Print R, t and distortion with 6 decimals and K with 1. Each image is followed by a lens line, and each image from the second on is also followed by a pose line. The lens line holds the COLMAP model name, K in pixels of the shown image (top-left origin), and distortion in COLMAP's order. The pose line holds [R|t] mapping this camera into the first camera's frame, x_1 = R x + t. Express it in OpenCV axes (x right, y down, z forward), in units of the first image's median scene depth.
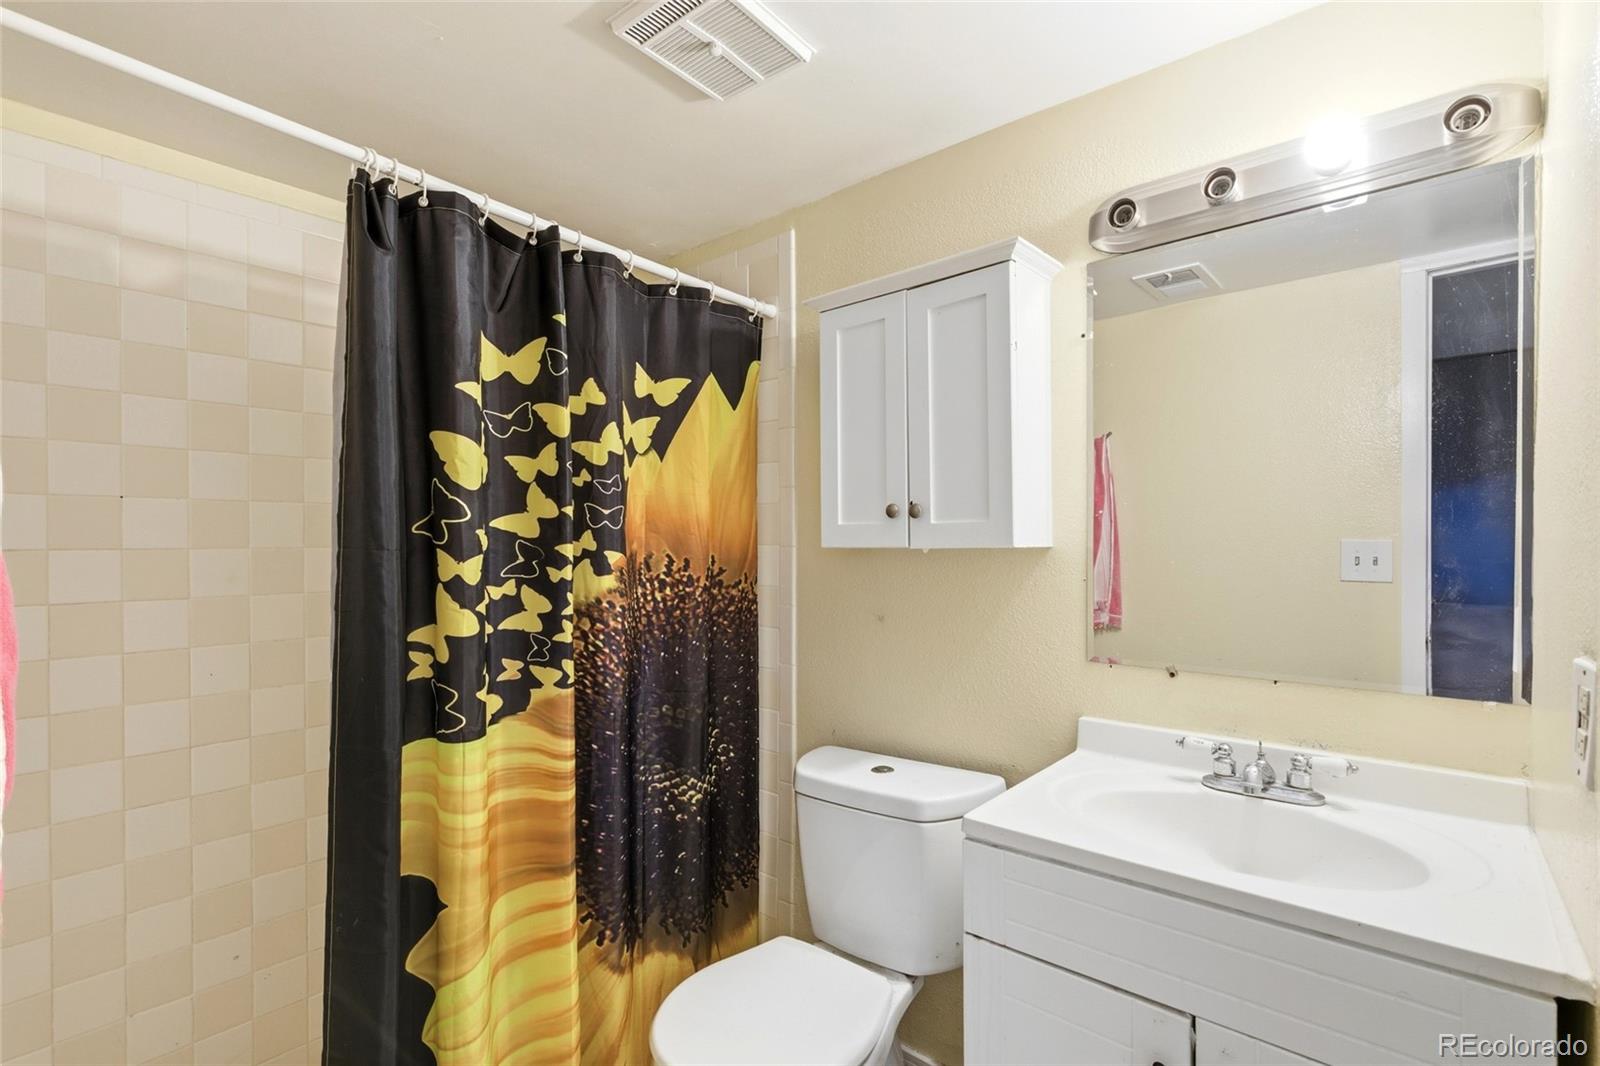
lens RADIAL K [[731.0, 0, 801.8], [0, 731.0, 537.7], [0, 0, 1]] dist [-0.002697, 0.000200]
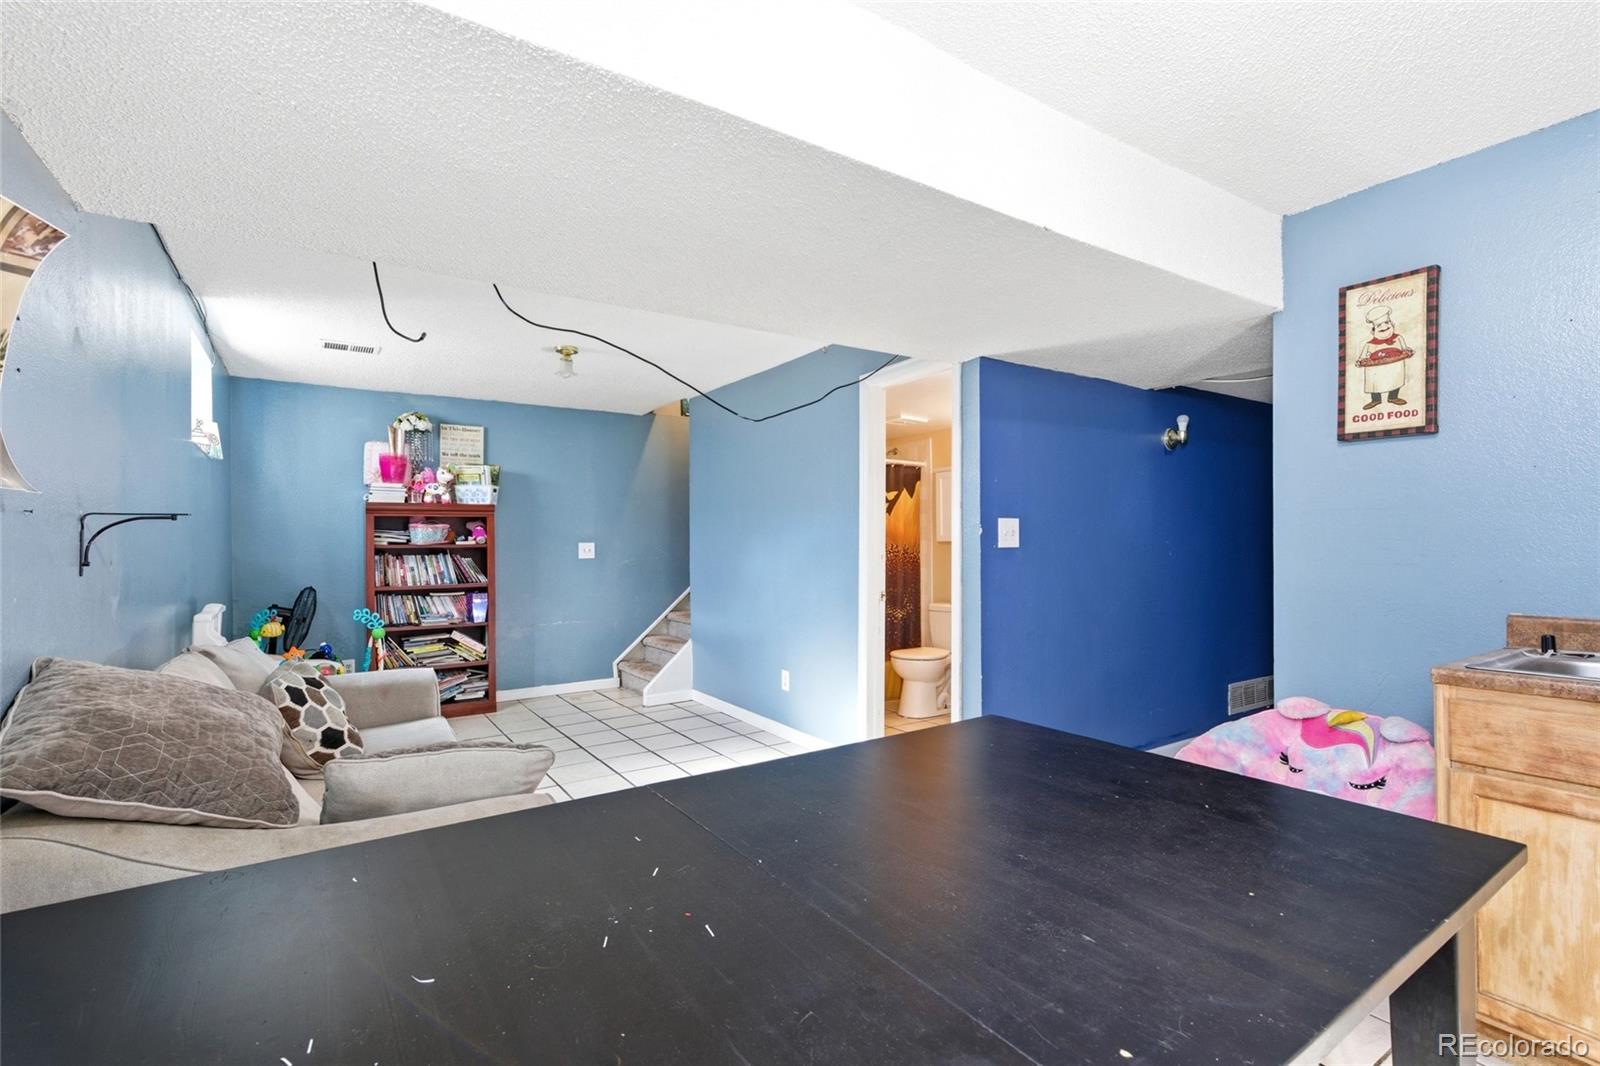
lens RADIAL K [[731.0, 0, 797.0], [0, 731.0, 536.3], [0, 0, 1]] dist [-0.002697, 0.000200]
pose [[0.962960, -0.005776, -0.269584, 0.284019], [0.004545, 0.999976, -0.005191, 0.006136], [0.269608, 0.003774, 0.962963, -2.196420]]
